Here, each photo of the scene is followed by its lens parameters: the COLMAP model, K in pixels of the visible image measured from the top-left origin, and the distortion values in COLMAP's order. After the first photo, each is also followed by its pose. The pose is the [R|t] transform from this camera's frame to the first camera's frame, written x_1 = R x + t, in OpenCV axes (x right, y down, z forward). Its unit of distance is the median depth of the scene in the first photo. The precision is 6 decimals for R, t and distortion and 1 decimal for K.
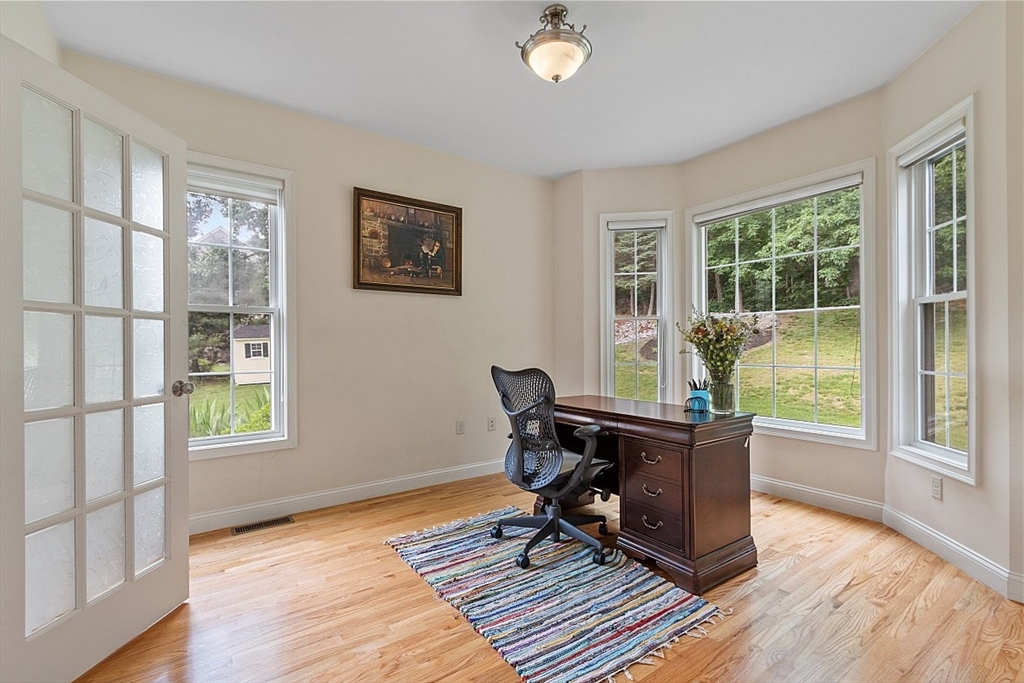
lens RADIAL K [[450.7, 0, 494.6], [0, 450.7, 340.6], [0, 0, 1]] dist [0.000100, -0.000534]
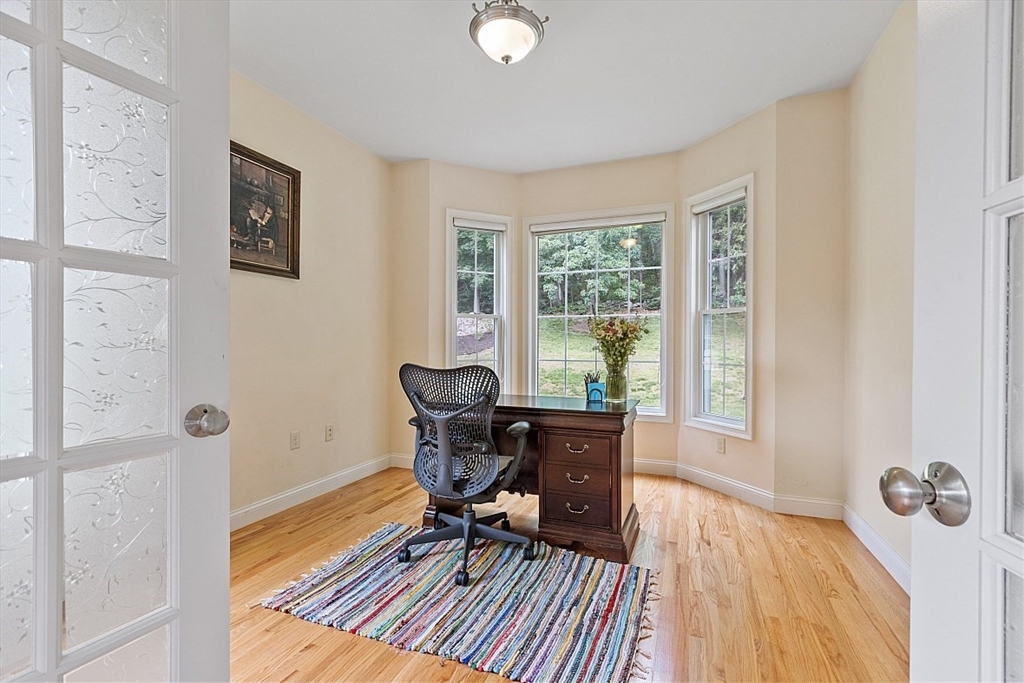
lens RADIAL K [[450.7, 0, 514.7], [0, 450.7, 340.9], [0, 0, 1]] dist [0.000100, -0.000534]
pose [[0.832615, 0.012532, 0.553710, -0.323550], [-0.015930, 0.999872, 0.001324, 0.007822], [-0.553623, -0.009923, 0.832709, 0.171952]]
